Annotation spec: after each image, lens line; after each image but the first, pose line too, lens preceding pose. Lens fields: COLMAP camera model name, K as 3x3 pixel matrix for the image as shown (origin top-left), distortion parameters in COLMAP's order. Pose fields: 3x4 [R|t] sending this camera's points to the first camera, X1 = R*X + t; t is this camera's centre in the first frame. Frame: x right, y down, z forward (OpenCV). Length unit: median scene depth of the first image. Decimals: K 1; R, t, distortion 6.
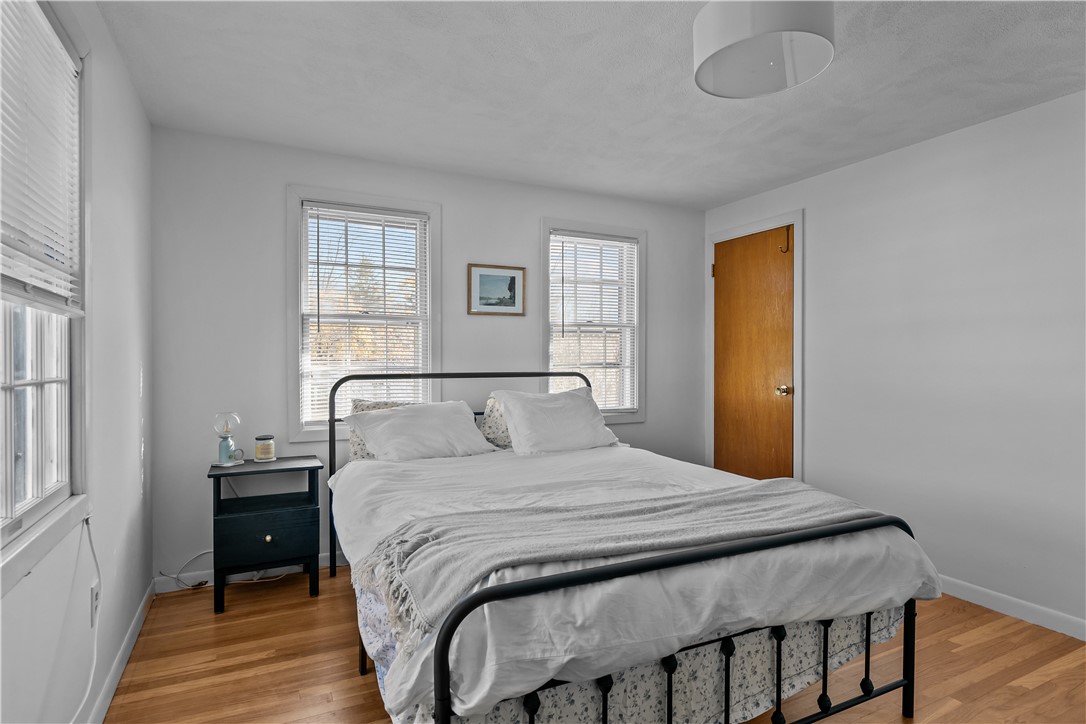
lens RADIAL K [[579.2, 0, 543.0], [0, 579.2, 362.0], [0, 0, 1]] dist [-0.000691, 0.000123]
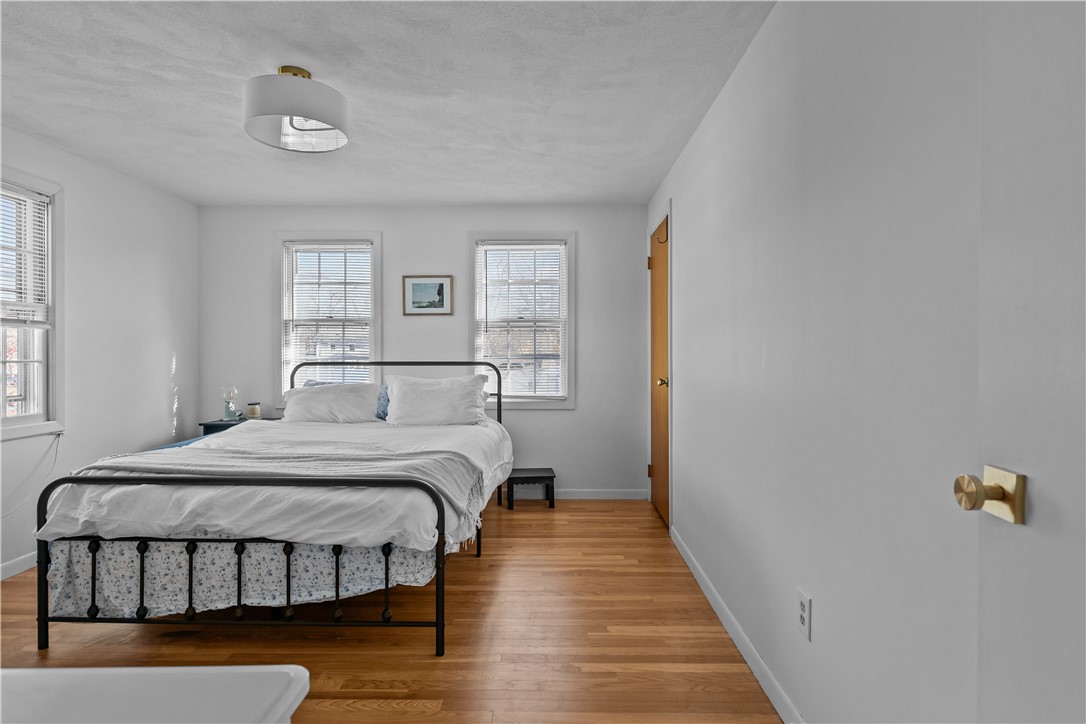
lens RADIAL K [[566.4, 0, 544.5], [0, 566.4, 354.1], [0, 0, 1]] dist [-0.000092, 0.000009]
pose [[0.882855, -0.000522, -0.469646, 0.731408], [-0.000930, 0.999995, -0.002859, 0.005048], [0.469645, 0.002961, 0.882850, 0.049127]]
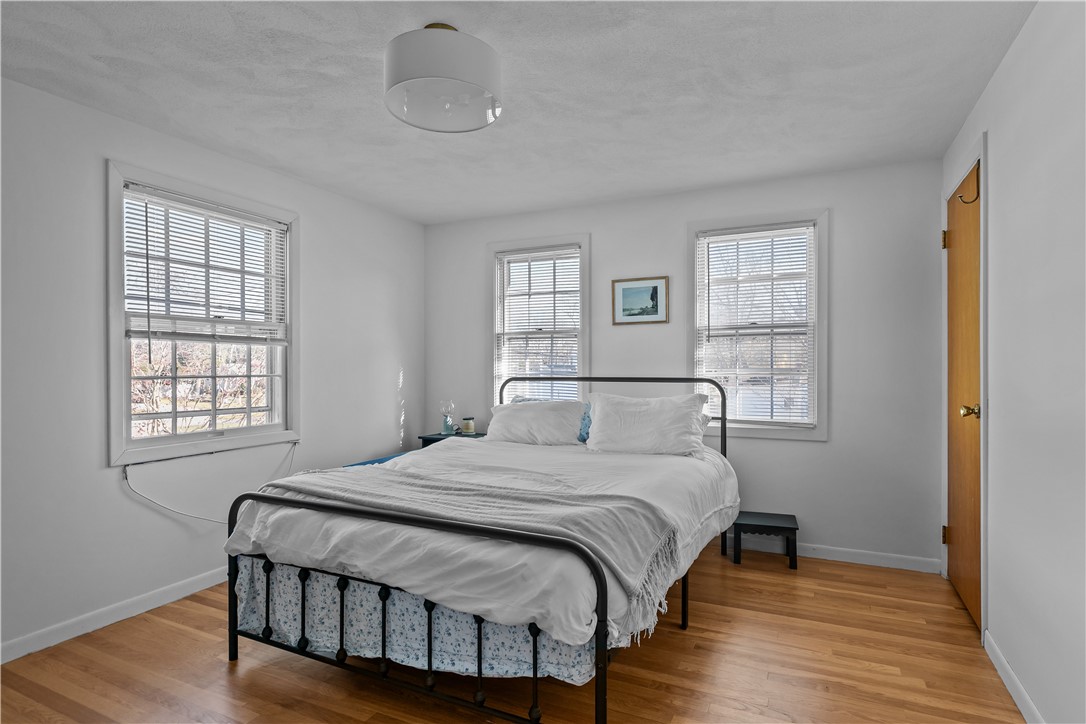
lens RADIAL K [[561.7, 0, 554.3], [0, 561.7, 369.1], [0, 0, 1]] dist [-0.000134, -0.000563]
pose [[0.613949, 0.001416, -0.789345, 0.666474], [-0.001393, 0.999999, 0.000711, 0.002069], [0.789345, 0.000663, 0.613950, 0.241088]]
